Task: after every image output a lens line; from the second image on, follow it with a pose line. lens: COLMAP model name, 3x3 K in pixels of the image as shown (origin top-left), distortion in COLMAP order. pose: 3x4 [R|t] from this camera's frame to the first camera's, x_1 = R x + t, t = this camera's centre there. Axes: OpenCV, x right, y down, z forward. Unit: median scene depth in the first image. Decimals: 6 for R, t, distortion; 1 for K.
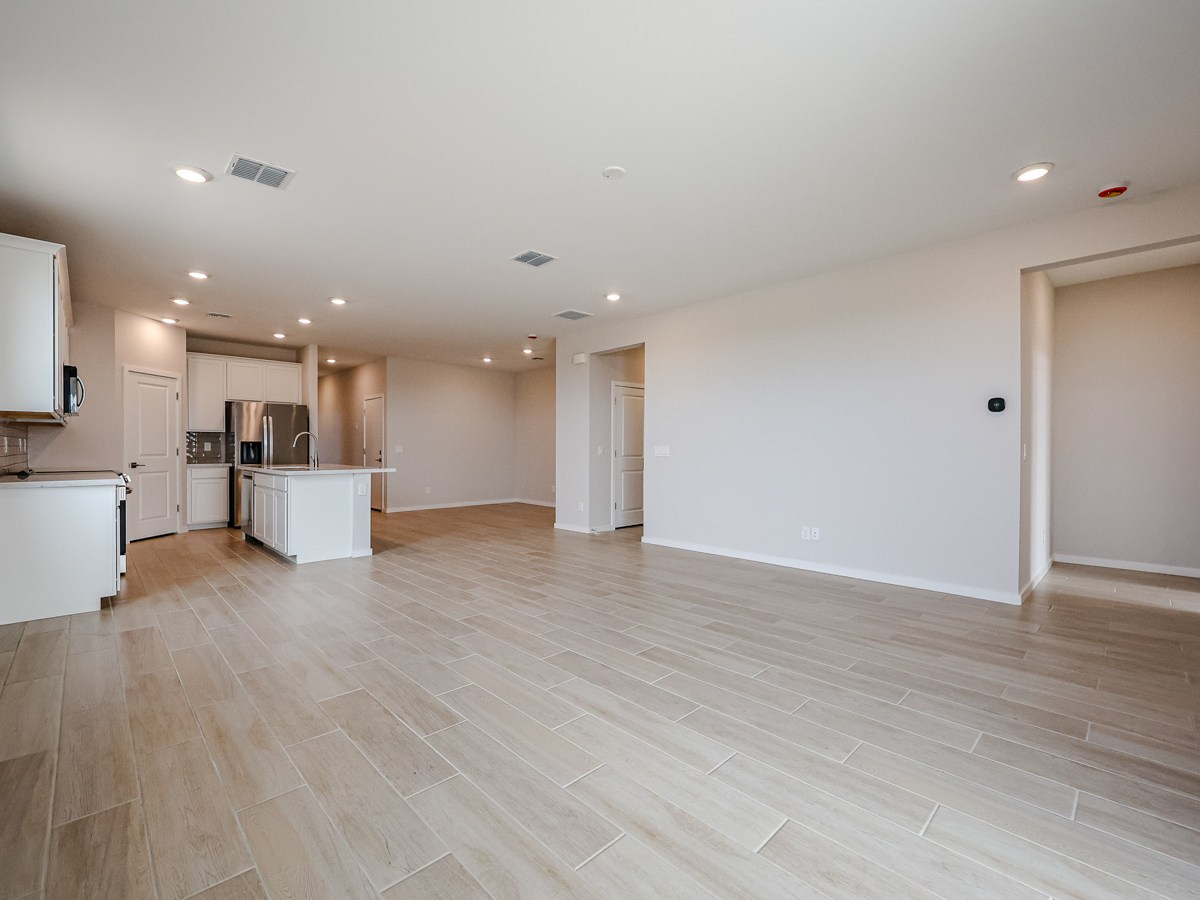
lens RADIAL K [[527.1, 0, 596.4], [0, 527.1, 448.7], [0, 0, 1]] dist [-0.001561, -0.000282]
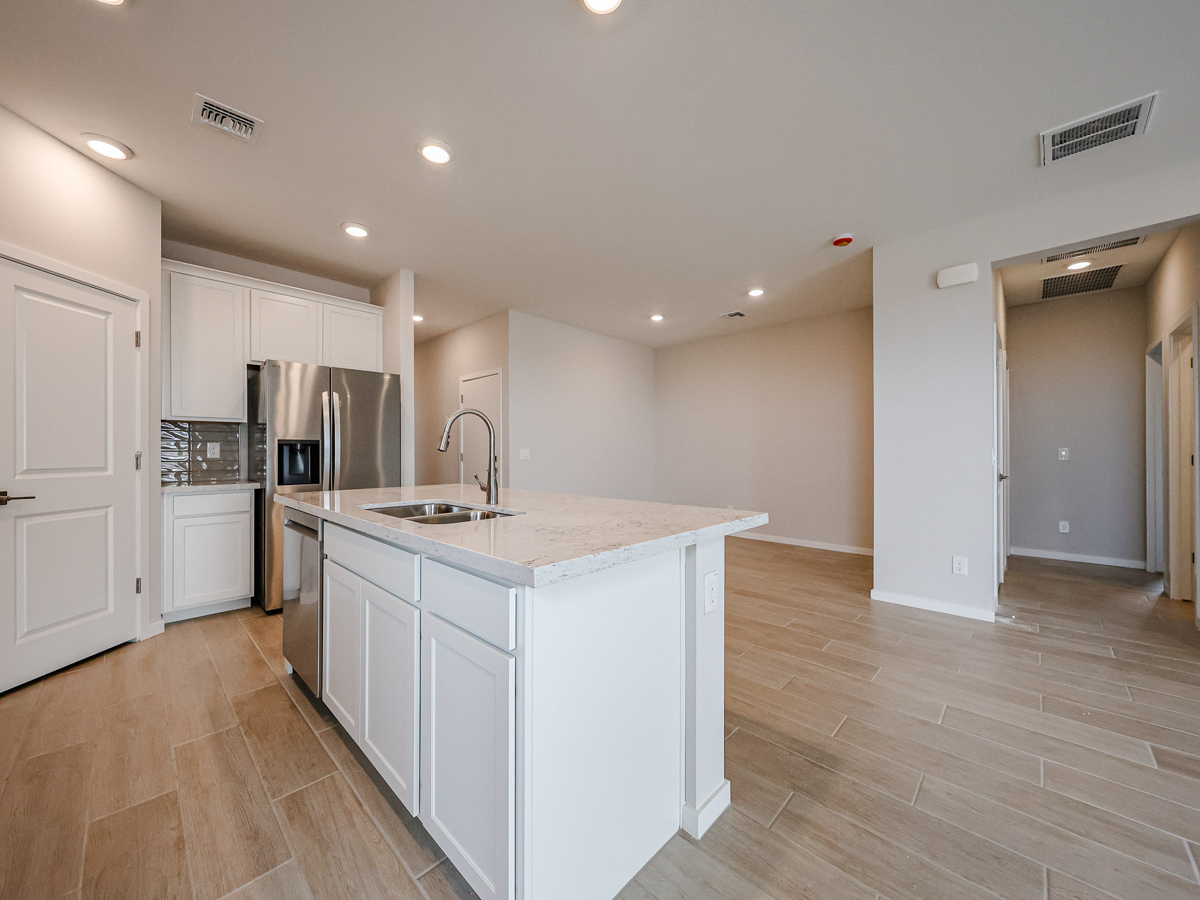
lens RADIAL K [[451.8, 0, 596.3], [0, 451.8, 449.9], [0, 0, 1]] dist [-0.000098, -0.000155]
pose [[0.999453, -0.003703, 0.032862, -0.382628], [0.003871, 0.999980, -0.005056, -0.000505], [-0.032843, 0.005180, 0.999447, 0.553929]]
